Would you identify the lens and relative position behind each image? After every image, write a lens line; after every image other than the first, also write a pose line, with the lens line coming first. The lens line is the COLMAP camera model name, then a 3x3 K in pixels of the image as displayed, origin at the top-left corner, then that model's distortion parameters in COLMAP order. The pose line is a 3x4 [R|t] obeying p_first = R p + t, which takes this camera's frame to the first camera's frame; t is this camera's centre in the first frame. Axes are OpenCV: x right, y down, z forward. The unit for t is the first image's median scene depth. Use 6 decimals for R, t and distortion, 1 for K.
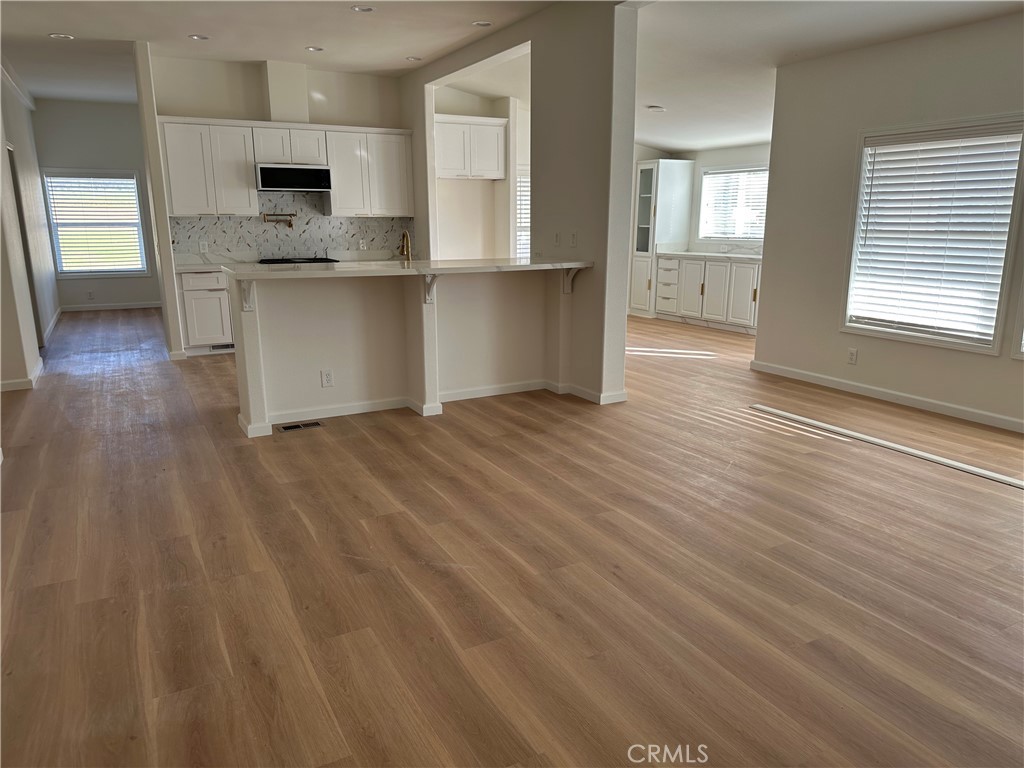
lens RADIAL K [[714.2, 0, 517.2], [0, 714.2, 384.6], [0, 0, 1]] dist [0.094353, -0.135536]
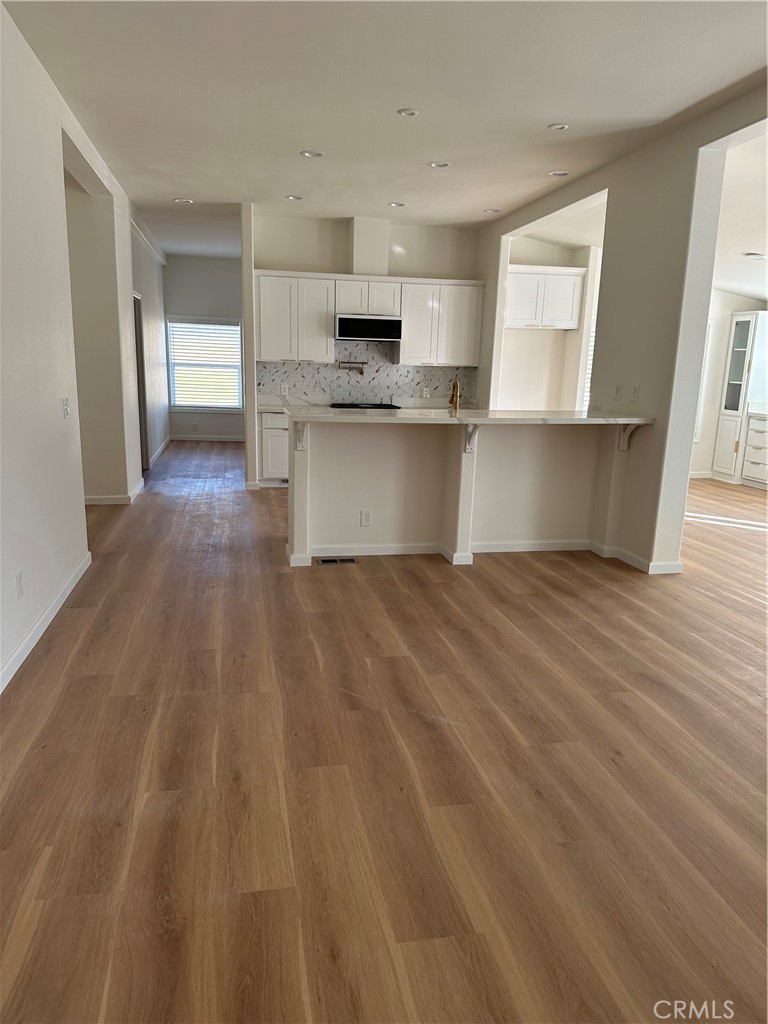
lens RADIAL K [[708.9, 0, 375.2], [0, 708.9, 513.1], [0, 0, 1]] dist [0.145774, -0.262267]
pose [[0.952595, 0.089247, -0.290858, 0.048501], [-0.096869, 0.995226, -0.011879, -0.005206], [0.288410, 0.039491, 0.956692, 0.012256]]
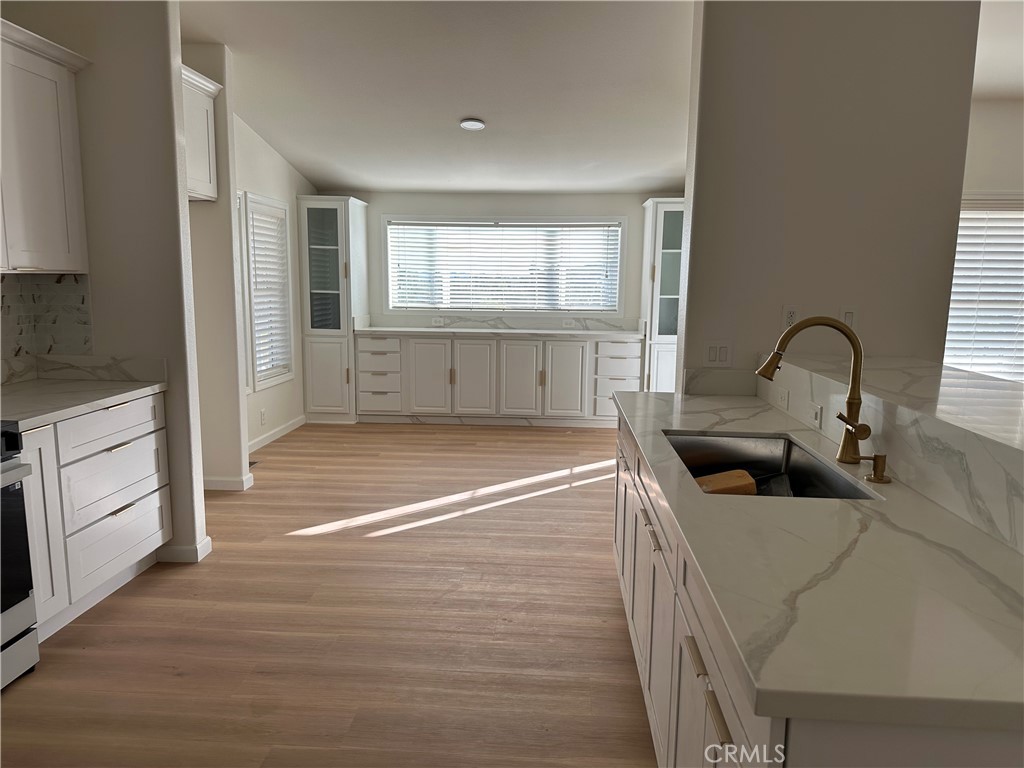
lens RADIAL K [[714.2, 0, 517.2], [0, 714.2, 384.6], [0, 0, 1]] dist [0.094353, -0.135536]
pose [[0.537275, -0.113319, 0.835760, -0.620280], [0.181105, 0.983319, 0.016902, -0.235583], [-0.823734, 0.142279, 0.548835, 1.022631]]
